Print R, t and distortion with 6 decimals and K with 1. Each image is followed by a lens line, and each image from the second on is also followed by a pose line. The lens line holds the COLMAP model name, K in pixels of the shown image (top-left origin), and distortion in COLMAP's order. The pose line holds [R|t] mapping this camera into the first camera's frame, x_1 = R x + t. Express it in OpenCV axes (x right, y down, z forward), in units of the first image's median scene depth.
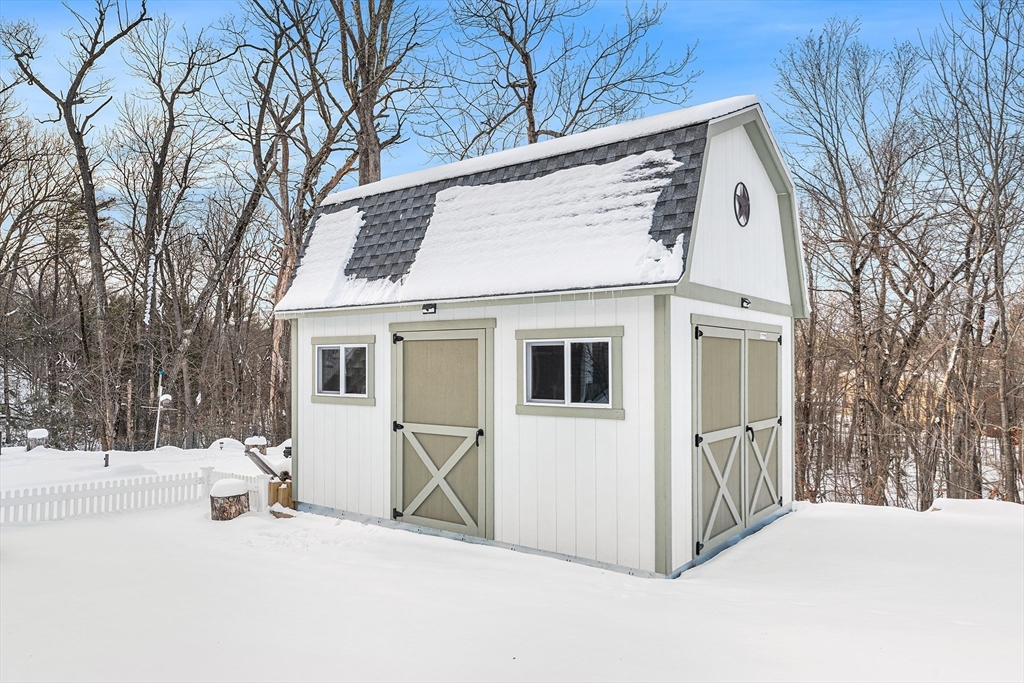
lens RADIAL K [[676.5, 0, 517.7], [0, 676.5, 350.5], [0, 0, 1]] dist [0.001336, 0.002146]
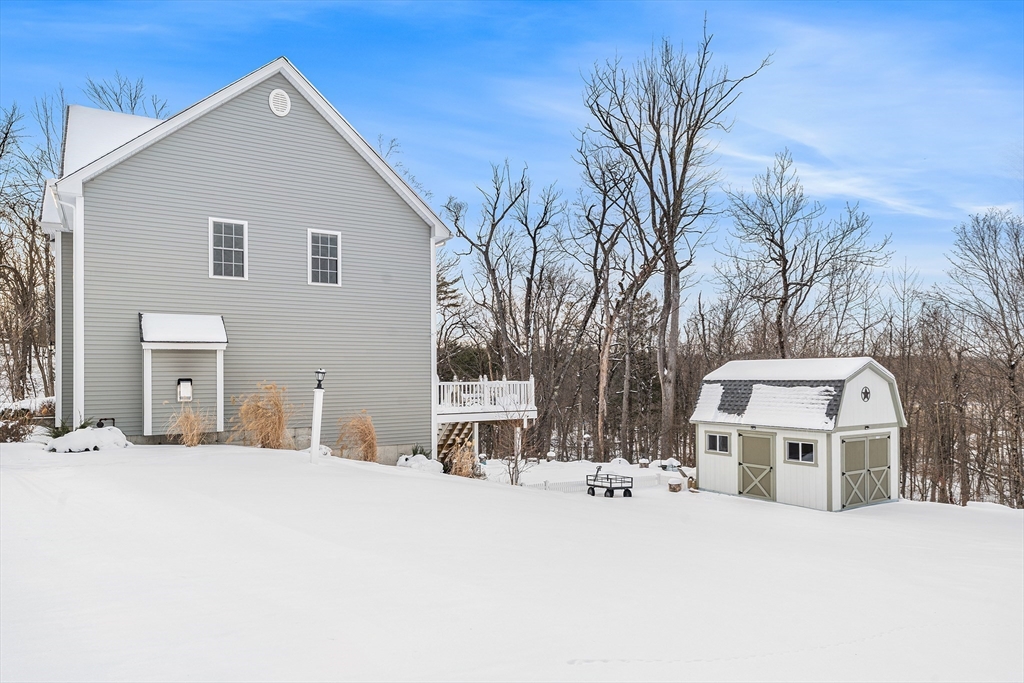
lens RADIAL K [[652.7, 0, 514.4], [0, 652.7, 374.4], [0, 0, 1]] dist [-0.000289, 0.005517]
pose [[0.933267, -0.005059, -0.359149, -0.068629], [0.011091, 0.999830, 0.014736, -0.333020], [0.359013, -0.017736, 0.933164, -2.027188]]
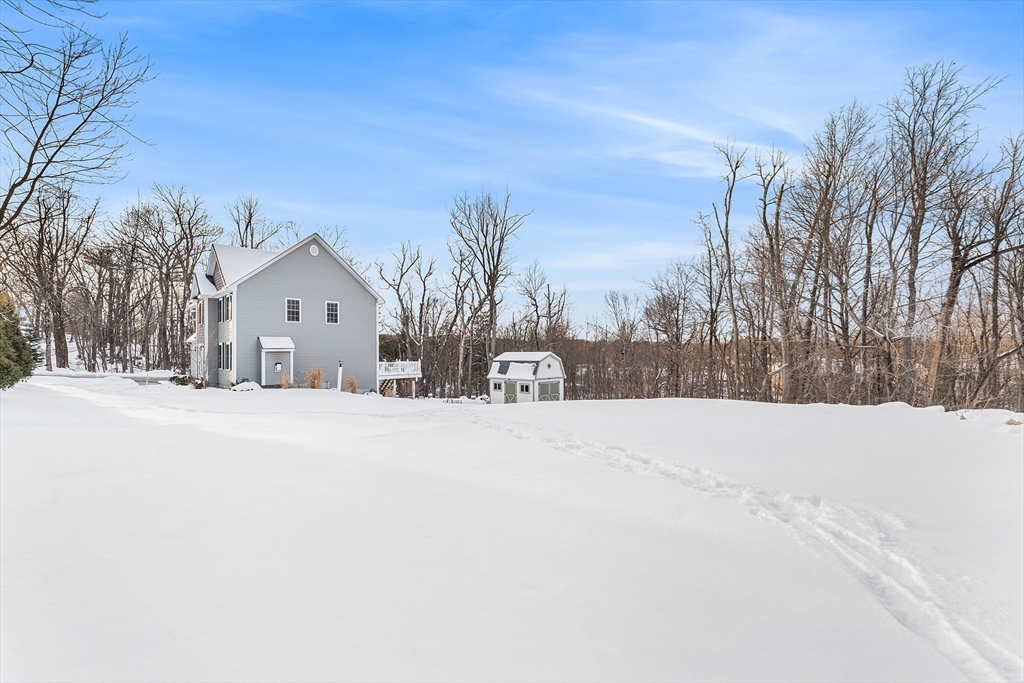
lens RADIAL K [[423.0, 0, 513.2], [0, 423.0, 348.4], [0, 0, 1]] dist [-0.001034, 0.000282]
pose [[0.990430, -0.006096, -0.137881, 0.550140], [0.007473, 0.999927, 0.009476, -0.431993], [0.137813, -0.010416, 0.990404, -3.557264]]
